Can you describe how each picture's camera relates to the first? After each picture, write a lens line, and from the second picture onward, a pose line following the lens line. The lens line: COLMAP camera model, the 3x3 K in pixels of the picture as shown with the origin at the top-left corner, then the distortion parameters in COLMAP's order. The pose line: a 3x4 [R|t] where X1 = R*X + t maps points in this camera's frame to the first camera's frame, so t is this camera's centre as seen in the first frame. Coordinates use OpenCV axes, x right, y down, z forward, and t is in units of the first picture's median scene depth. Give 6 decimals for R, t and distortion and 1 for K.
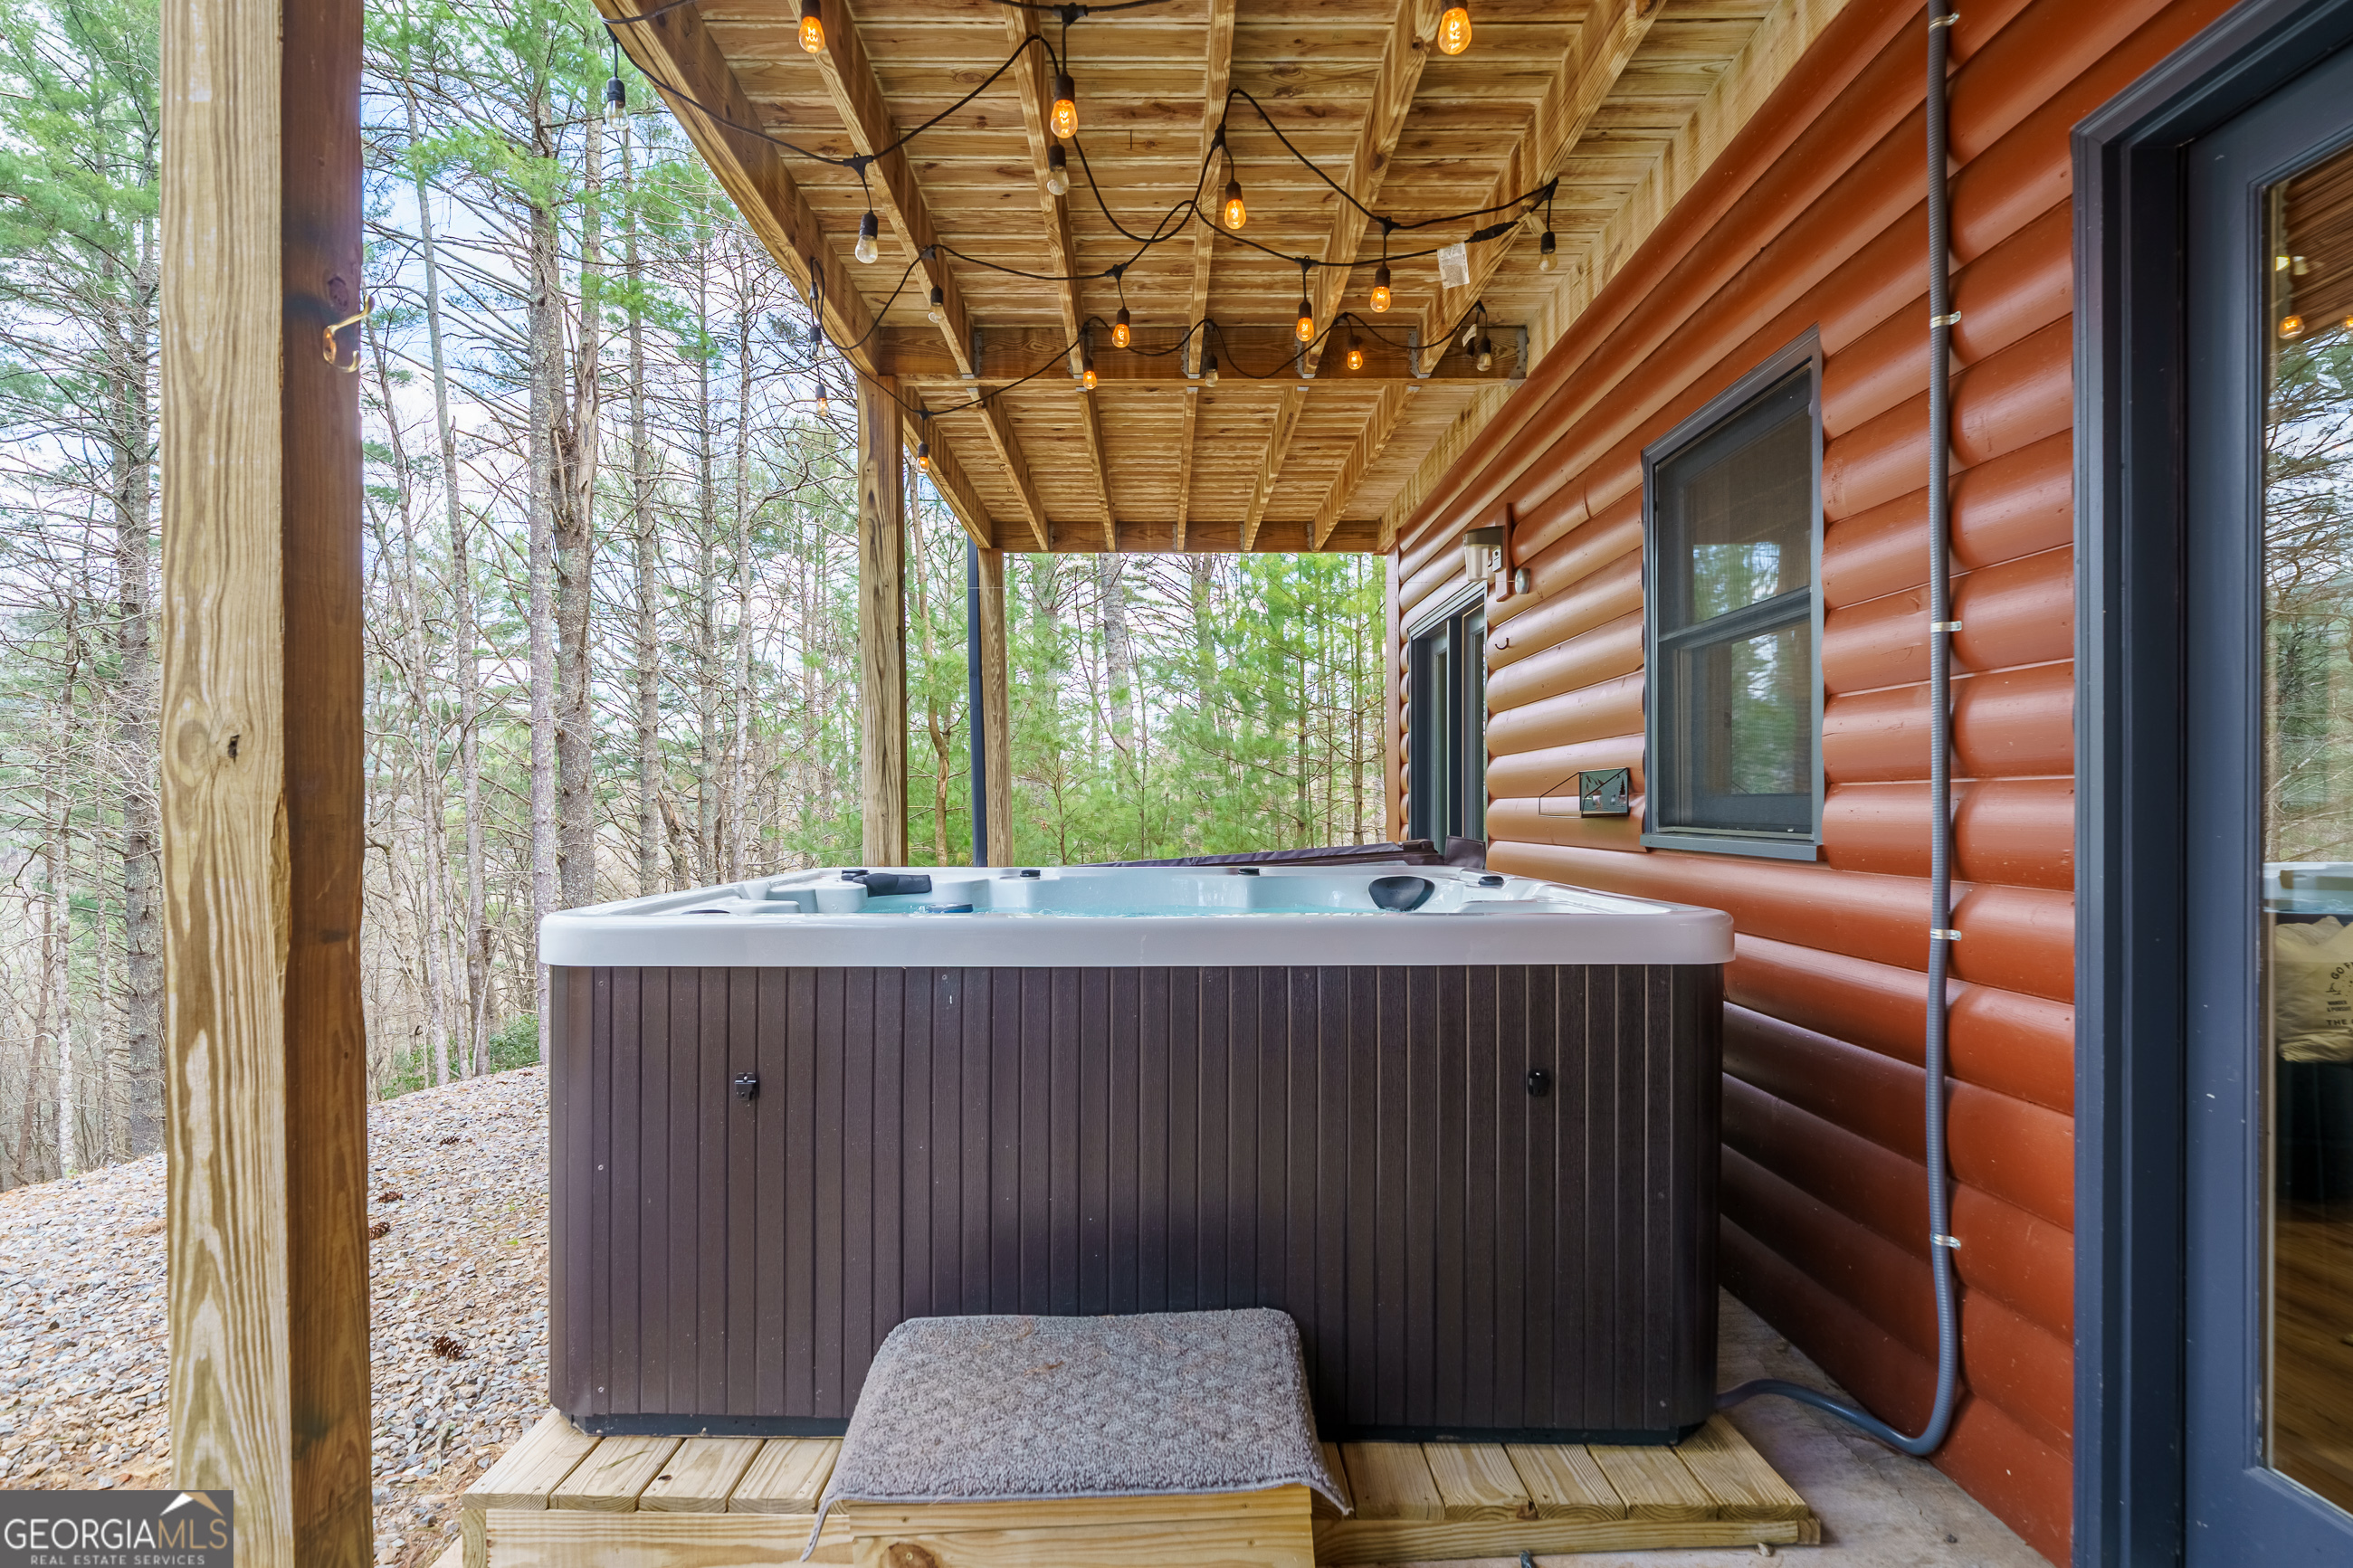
lens RADIAL K [[1220.1, 0, 1173.1], [0, 1220.1, 796.9], [0, 0, 1]] dist [-0.000863, -0.000077]
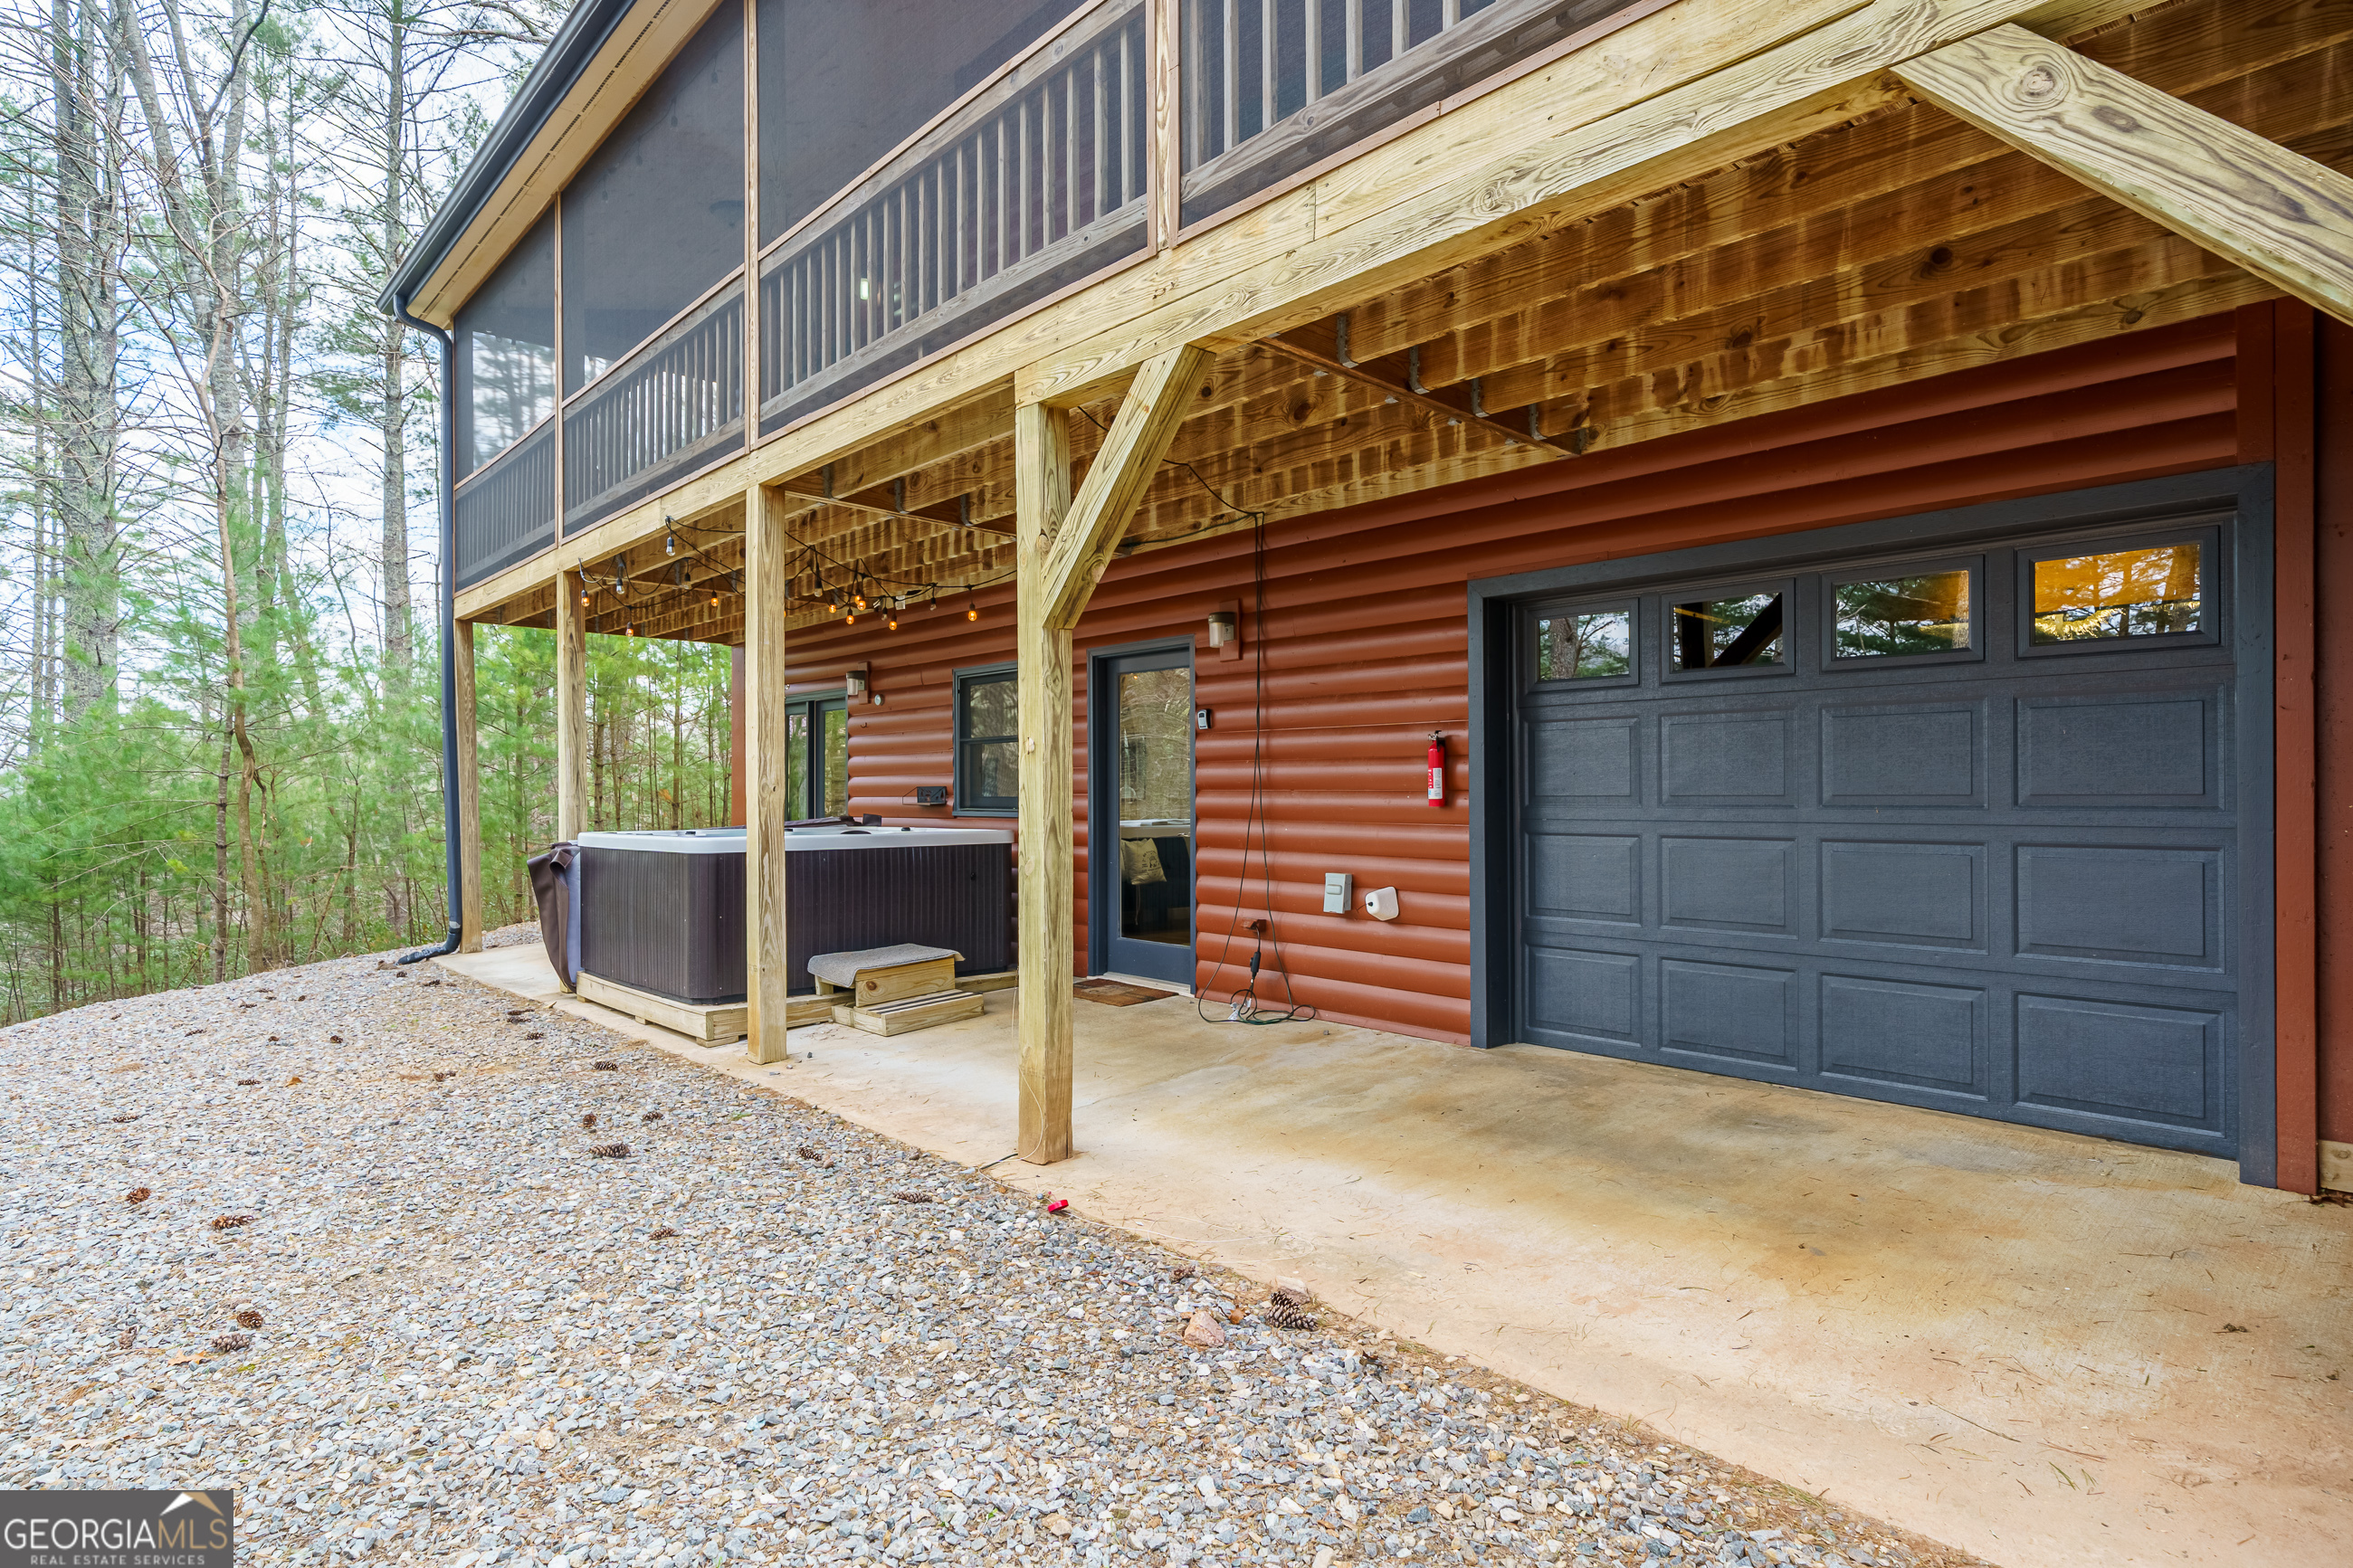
lens RADIAL K [[1220.1, 0, 1176.0], [0, 1220.1, 787.7], [0, 0, 1]] dist [-0.000863, -0.000077]
pose [[0.734801, 0.004501, 0.678268, -1.053804], [-0.001845, 0.999988, -0.004637, -0.010841], [-0.678281, 0.002156, 0.734800, -1.278286]]
